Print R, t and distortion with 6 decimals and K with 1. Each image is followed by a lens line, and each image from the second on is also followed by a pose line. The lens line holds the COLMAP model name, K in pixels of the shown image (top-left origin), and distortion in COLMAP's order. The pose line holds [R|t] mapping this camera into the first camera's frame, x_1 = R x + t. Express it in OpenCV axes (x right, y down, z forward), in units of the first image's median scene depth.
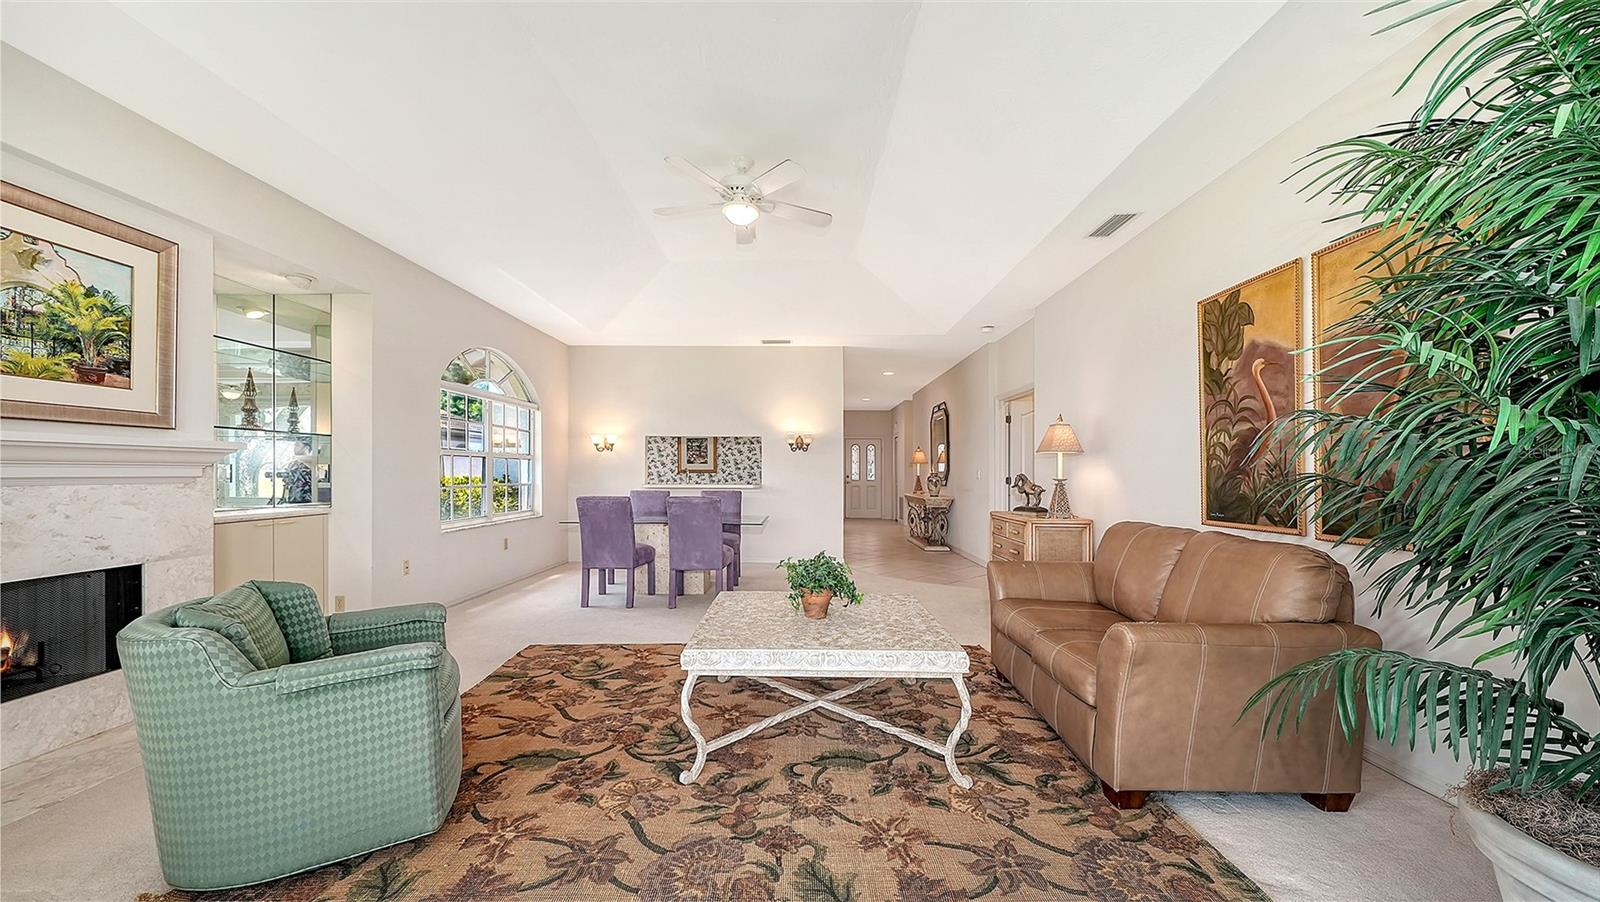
lens RADIAL K [[569.4, 0, 796.7], [0, 569.4, 446.3], [0, 0, 1]] dist [-0.002058, -0.000178]
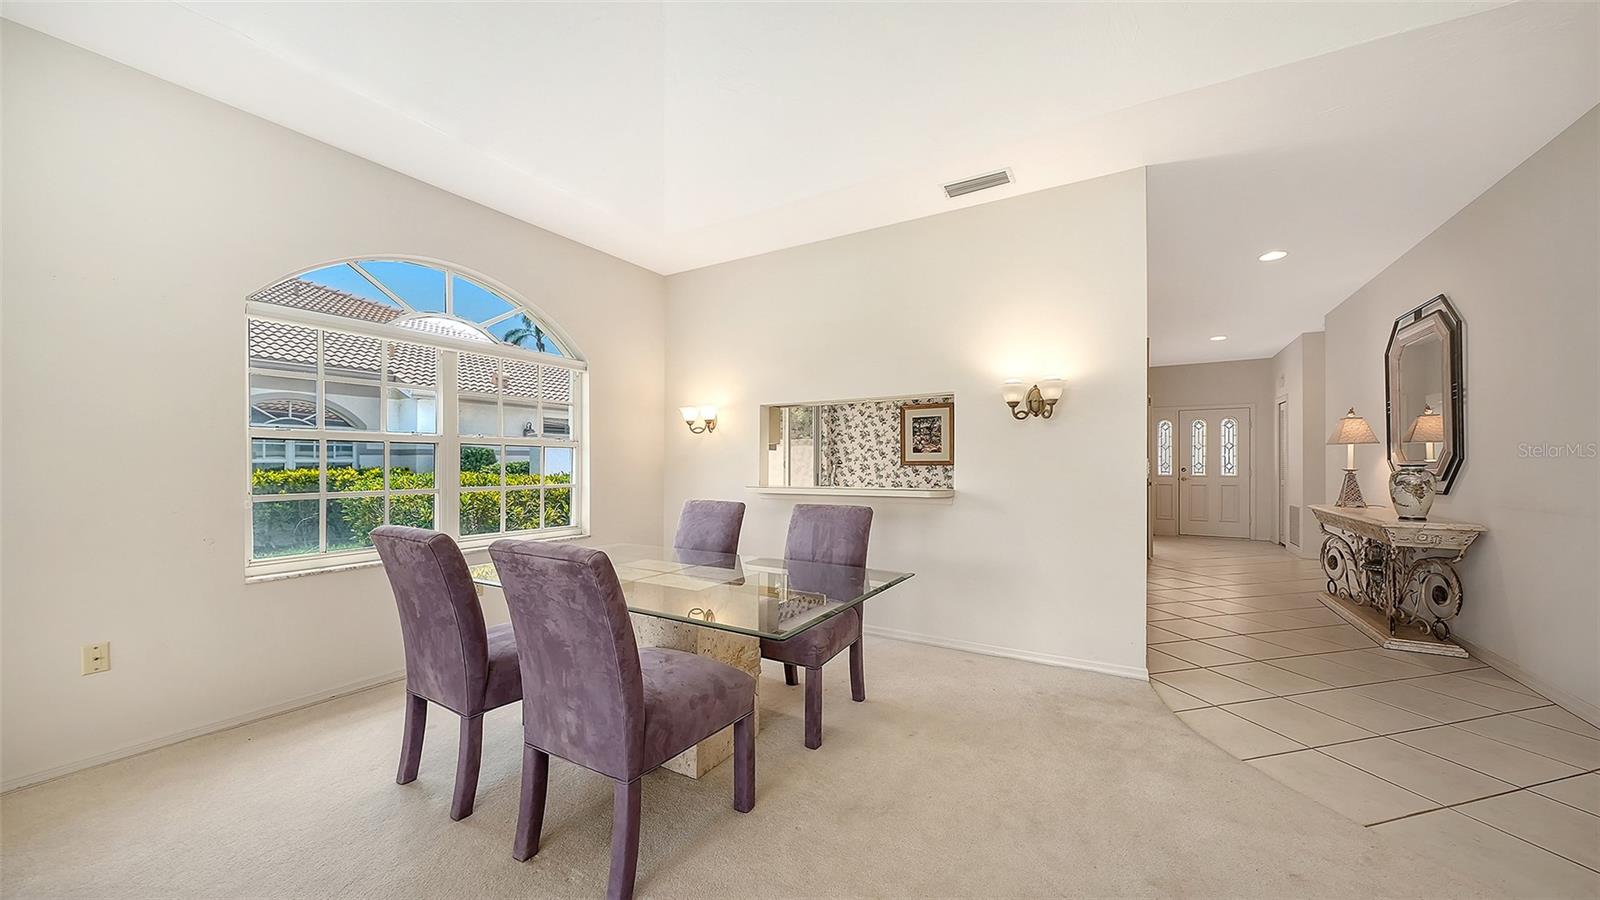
lens RADIAL K [[561.7, 0, 809.3], [0, 561.7, 465.9], [0, 0, 1]] dist [-0.000461, -0.000114]
pose [[0.872668, -0.004787, -0.488290, 0.052338], [0.028567, 0.998740, 0.041264, 0.017707], [0.487478, -0.049959, 0.871705, 0.400681]]
